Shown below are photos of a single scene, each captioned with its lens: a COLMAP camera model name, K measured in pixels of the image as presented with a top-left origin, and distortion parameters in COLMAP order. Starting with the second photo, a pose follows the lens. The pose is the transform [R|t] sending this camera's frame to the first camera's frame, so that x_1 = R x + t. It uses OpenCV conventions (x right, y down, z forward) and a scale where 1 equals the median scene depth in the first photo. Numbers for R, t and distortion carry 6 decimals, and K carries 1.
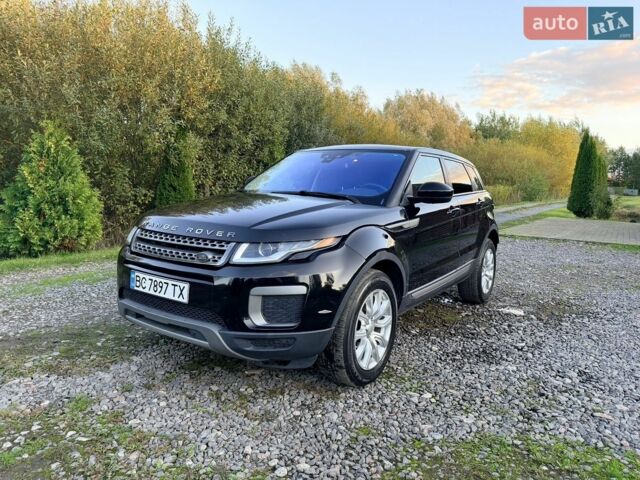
lens RADIAL K [[438.1, 0, 322.1], [0, 438.1, 238.9], [0, 0, 1]] dist [0.073553, -0.088437]
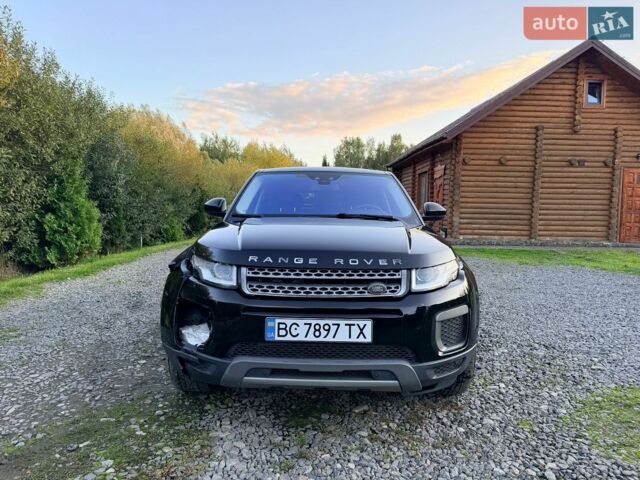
lens RADIAL K [[438.1, 0, 322.1], [0, 438.1, 238.9], [0, 0, 1]] dist [0.073553, -0.088437]
pose [[0.831665, -0.059868, 0.552040, -0.746745], [0.082115, 0.996500, -0.015641, -0.049822], [-0.549172, 0.058339, 0.833671, 0.253520]]
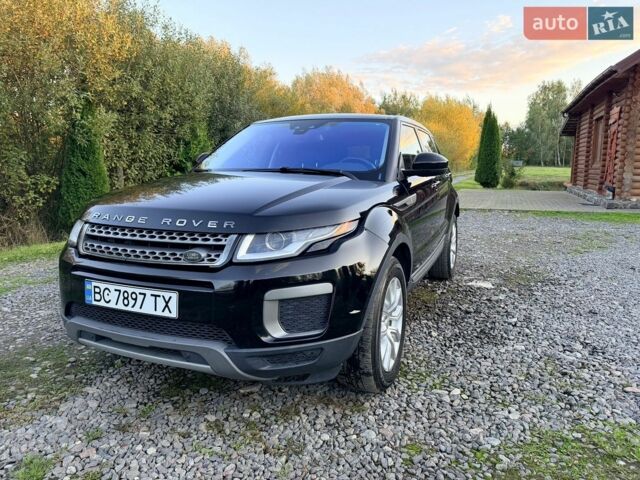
lens RADIAL K [[443.4, 0, 324.9], [0, 443.4, 235.5], [0, 0, 1]] dist [0.030848, -0.028533]
pose [[0.978662, -0.063373, 0.195459, -0.168682], [0.056169, 0.997529, 0.042191, -0.012230], [-0.197650, -0.030312, 0.979804, 0.173224]]
